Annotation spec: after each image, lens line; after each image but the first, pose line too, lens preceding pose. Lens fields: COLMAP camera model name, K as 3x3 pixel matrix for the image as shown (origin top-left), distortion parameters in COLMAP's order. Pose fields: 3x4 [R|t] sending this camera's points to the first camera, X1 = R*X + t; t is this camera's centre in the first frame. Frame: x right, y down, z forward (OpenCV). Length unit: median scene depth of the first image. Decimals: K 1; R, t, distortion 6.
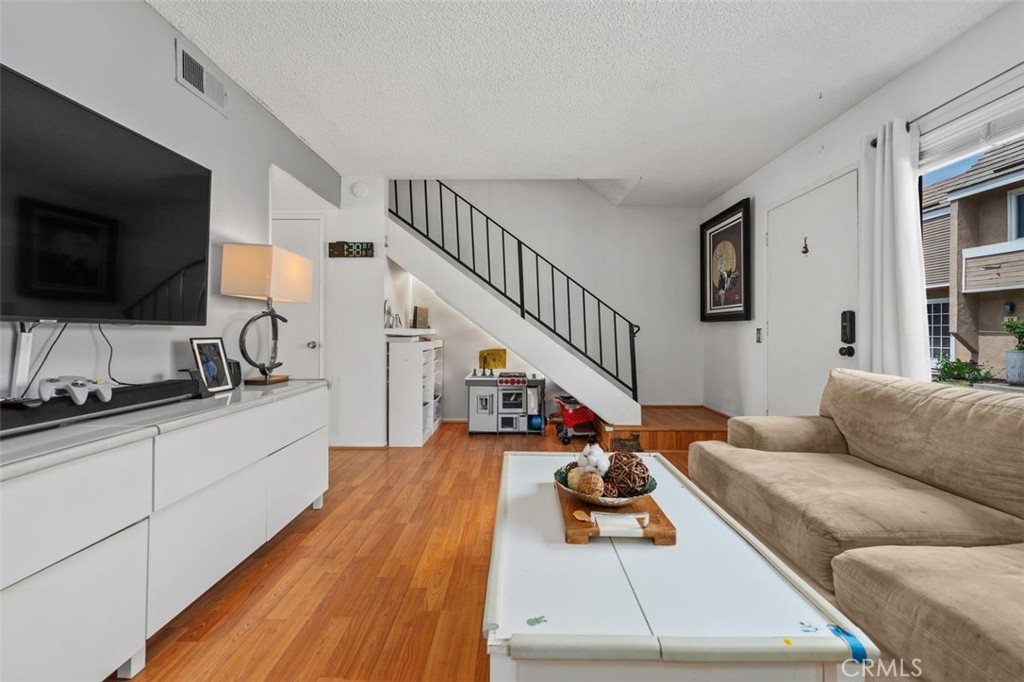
lens RADIAL K [[411.6, 0, 516.5], [0, 411.6, 332.2], [0, 0, 1]] dist [-0.000932, -0.000298]
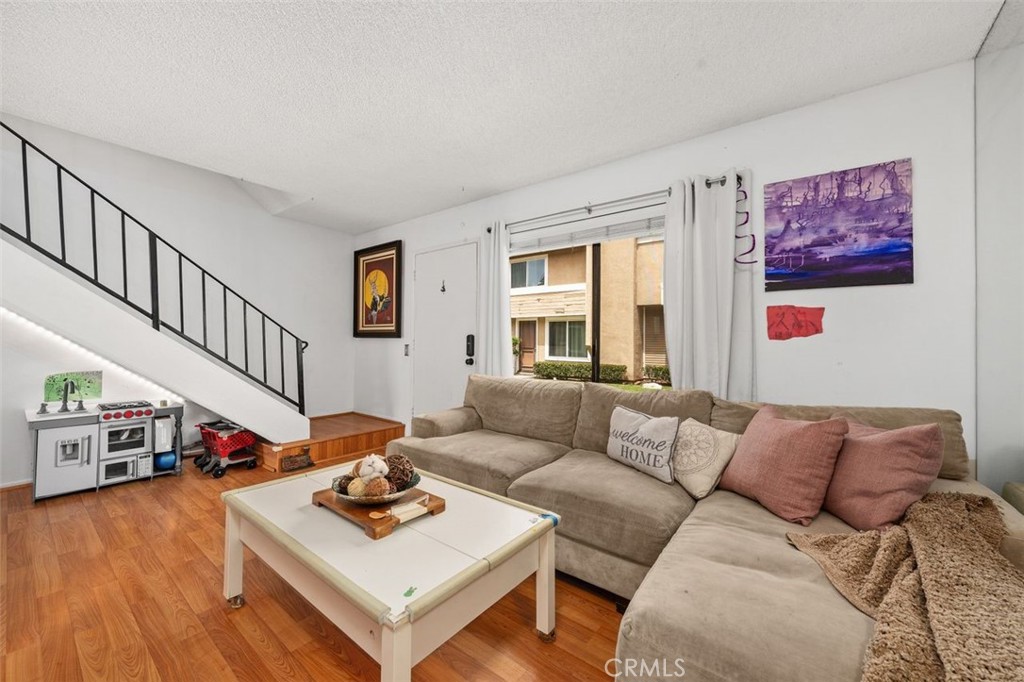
lens RADIAL K [[394.3, 0, 512.0], [0, 394.3, 341.0], [0, 0, 1]] dist [-0.000912, -0.000073]
pose [[0.610116, 0.005392, 0.792294, -0.165687], [-0.005764, 0.999981, -0.002367, -0.017715], [-0.792291, -0.003122, 0.610135, 0.000714]]
